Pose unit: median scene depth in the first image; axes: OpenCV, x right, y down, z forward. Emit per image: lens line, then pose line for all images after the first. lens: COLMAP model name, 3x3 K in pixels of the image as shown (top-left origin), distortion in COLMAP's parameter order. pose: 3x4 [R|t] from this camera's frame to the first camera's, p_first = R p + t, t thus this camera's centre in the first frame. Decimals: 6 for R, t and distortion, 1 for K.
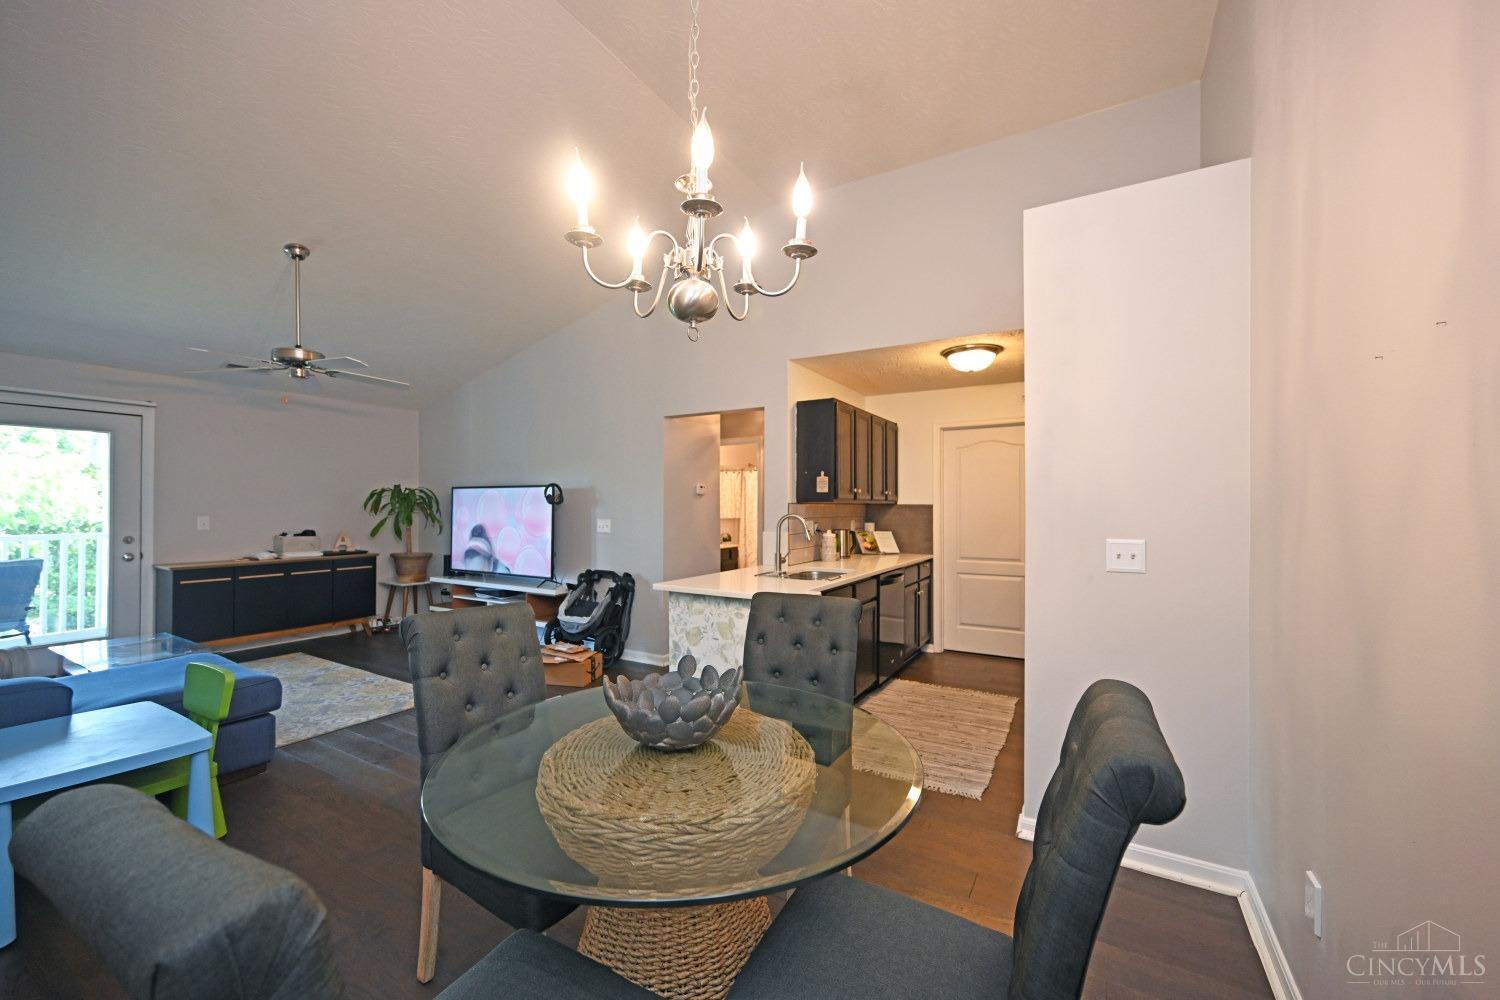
lens RADIAL K [[588.3, 0, 760.3], [0, 588.3, 502.0], [0, 0, 1]] dist [0.001040, -0.000107]
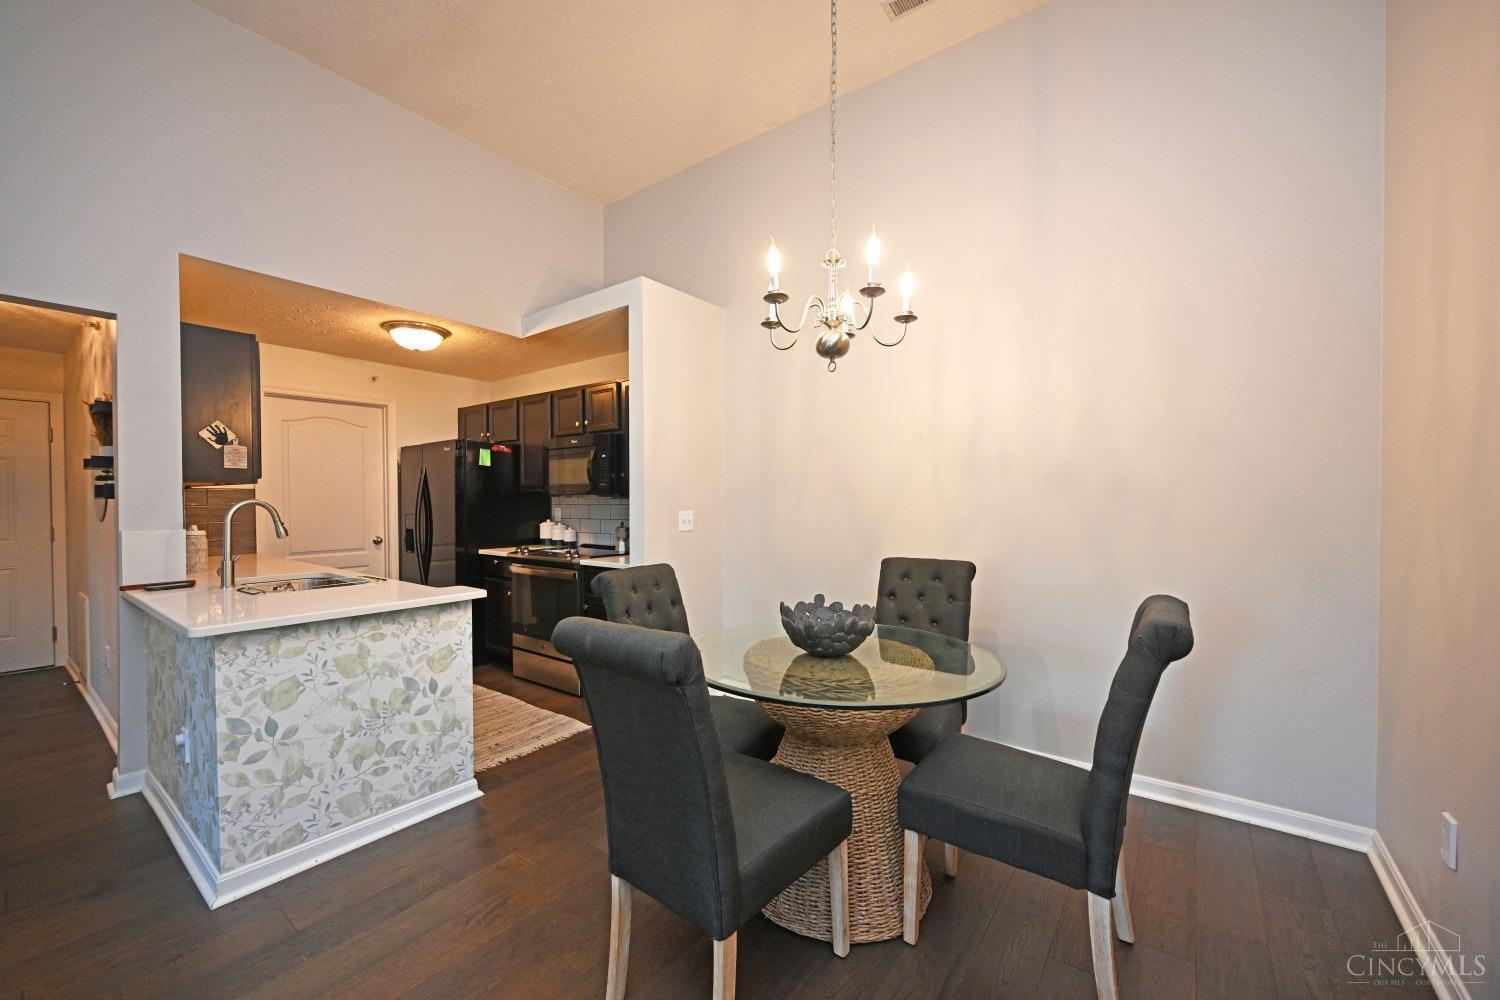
lens RADIAL K [[588.3, 0, 751.9], [0, 588.3, 505.3], [0, 0, 1]] dist [0.001040, -0.000107]
pose [[0.105613, -0.013492, 0.994316, -0.678977], [-0.009406, 0.999850, 0.014566, 0.014822], [-0.994363, -0.010891, 0.105470, 0.446983]]
